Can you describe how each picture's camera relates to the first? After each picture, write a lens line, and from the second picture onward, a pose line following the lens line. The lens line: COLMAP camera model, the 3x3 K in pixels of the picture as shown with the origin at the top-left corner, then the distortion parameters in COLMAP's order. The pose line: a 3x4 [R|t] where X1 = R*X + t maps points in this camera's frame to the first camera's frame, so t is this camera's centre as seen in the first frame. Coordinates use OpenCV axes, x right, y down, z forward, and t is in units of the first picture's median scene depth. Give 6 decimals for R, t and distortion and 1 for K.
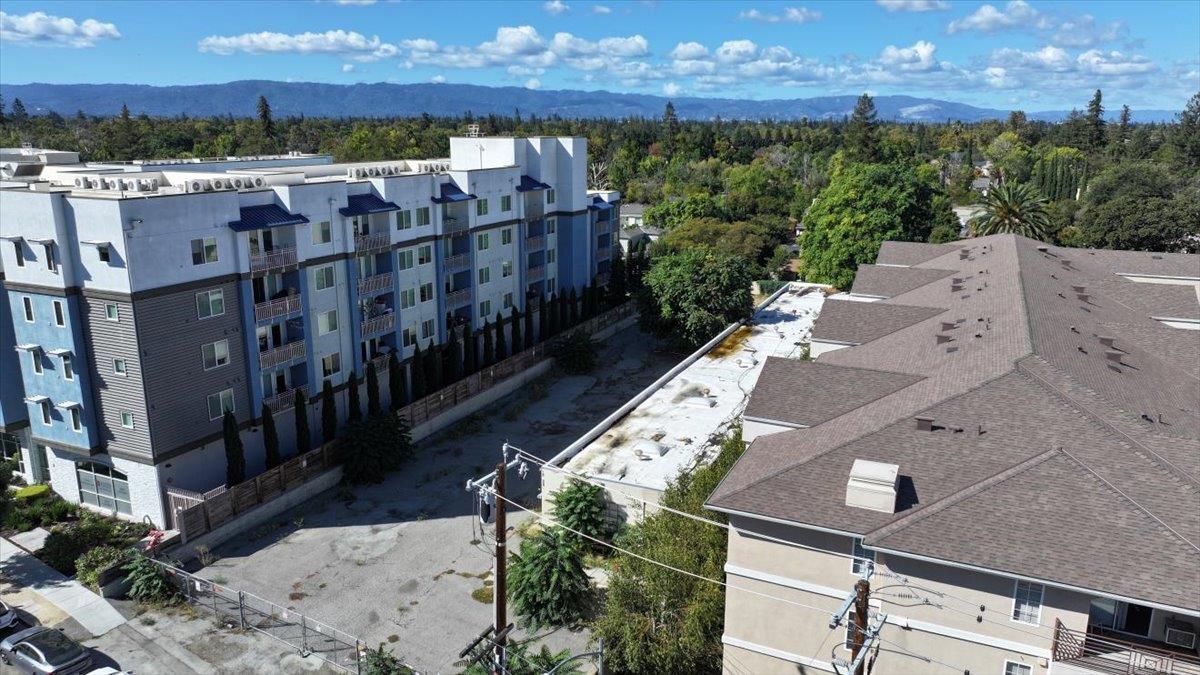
lens RADIAL K [[840.0, 0, 598.9], [0, 840.0, 341.4], [0, 0, 1]] dist [0.001409, 0.012942]
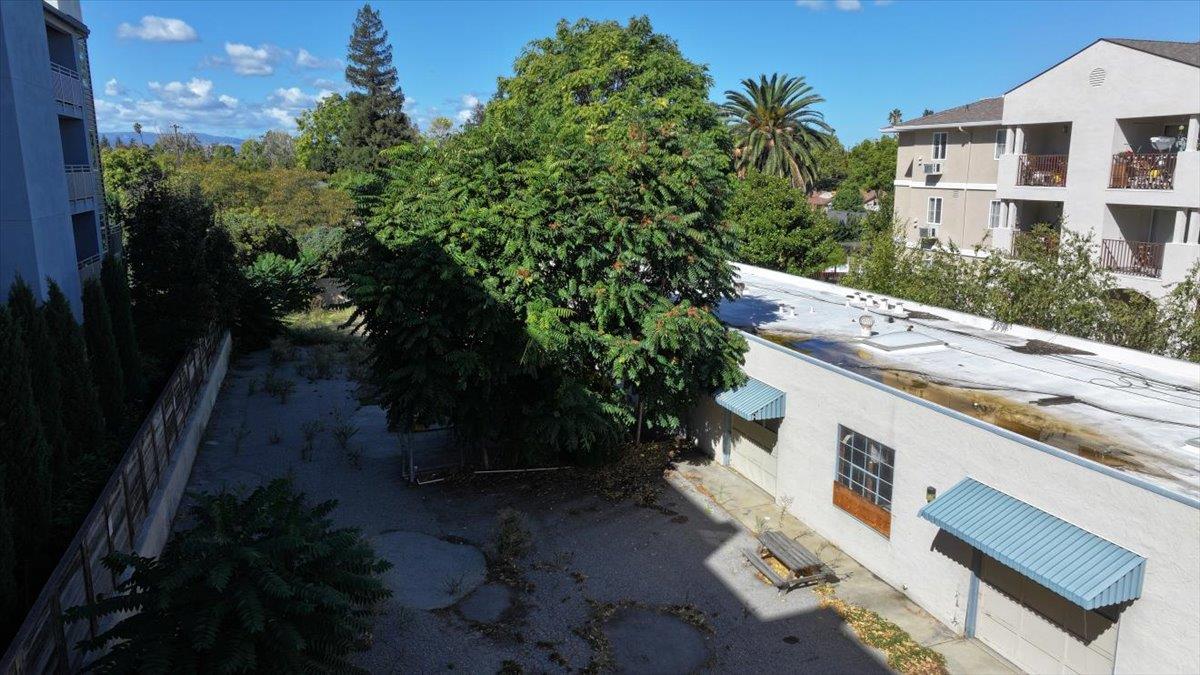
lens RADIAL K [[840.0, 0, 607.5], [0, 840.0, 329.9], [0, 0, 1]] dist [0.001409, 0.012942]
pose [[0.710946, -0.140828, 0.689002, -0.134414], [0.178817, 0.983743, 0.016560, -0.056488], [-0.680133, 0.111432, 0.724571, 1.280520]]
